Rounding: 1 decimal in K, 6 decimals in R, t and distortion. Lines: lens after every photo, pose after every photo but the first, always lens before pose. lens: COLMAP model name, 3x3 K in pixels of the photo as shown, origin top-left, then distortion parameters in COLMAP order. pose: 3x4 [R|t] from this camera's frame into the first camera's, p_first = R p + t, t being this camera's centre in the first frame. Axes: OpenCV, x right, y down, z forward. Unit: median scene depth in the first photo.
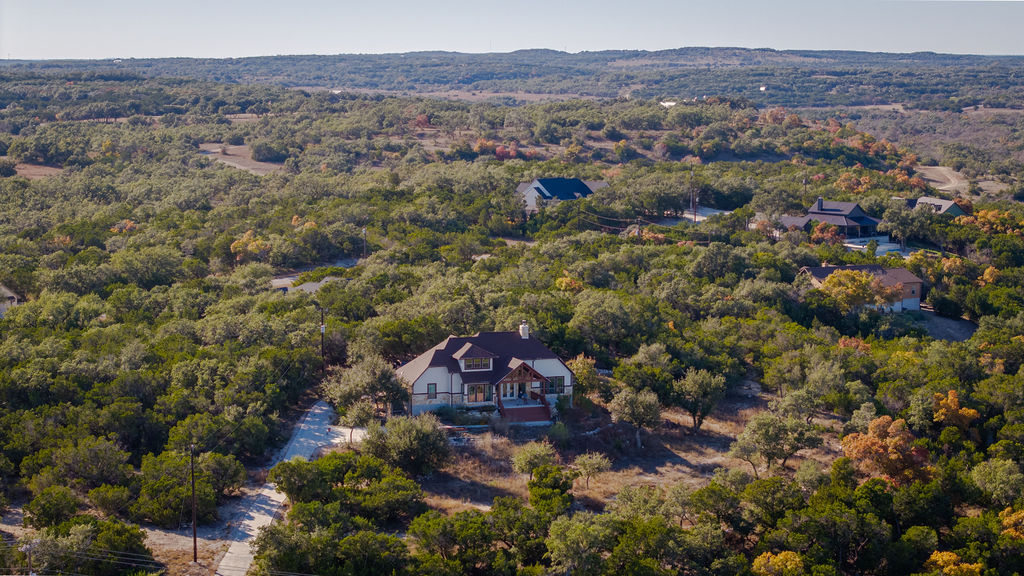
lens RADIAL K [[2083.1, 0, 511.9], [0, 2083.1, 287.3], [0, 0, 1]] dist [-0.073429, 0.000000]
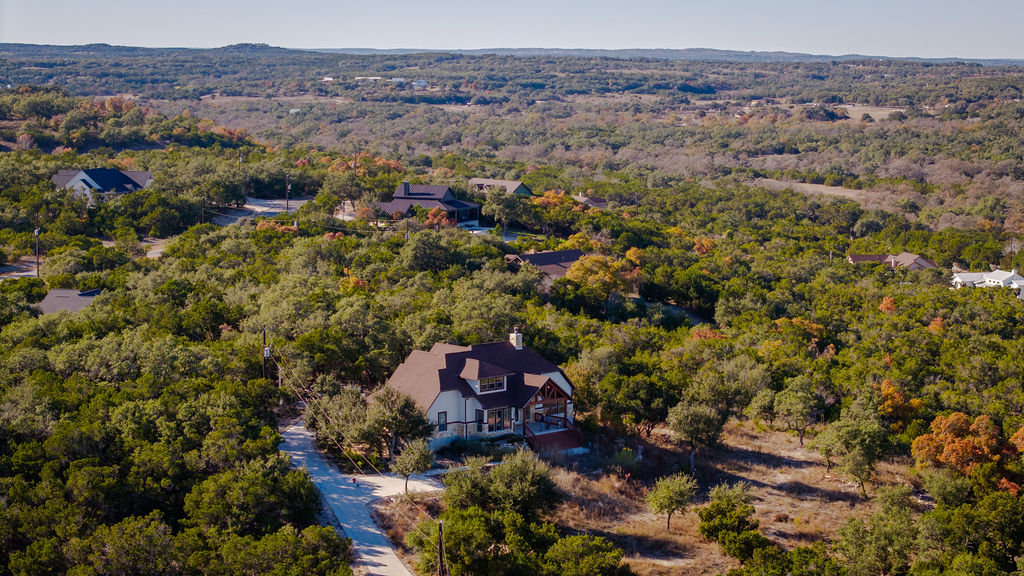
lens RADIAL K [[2083.1, 0, 512.1], [0, 2083.1, 288.3], [0, 0, 1]] dist [-0.073429, 0.000000]
pose [[0.922388, -0.046625, 0.383439, -0.150101], [0.045078, 0.998899, 0.013026, -0.005063], [-0.383624, 0.005269, 0.923474, 0.115478]]
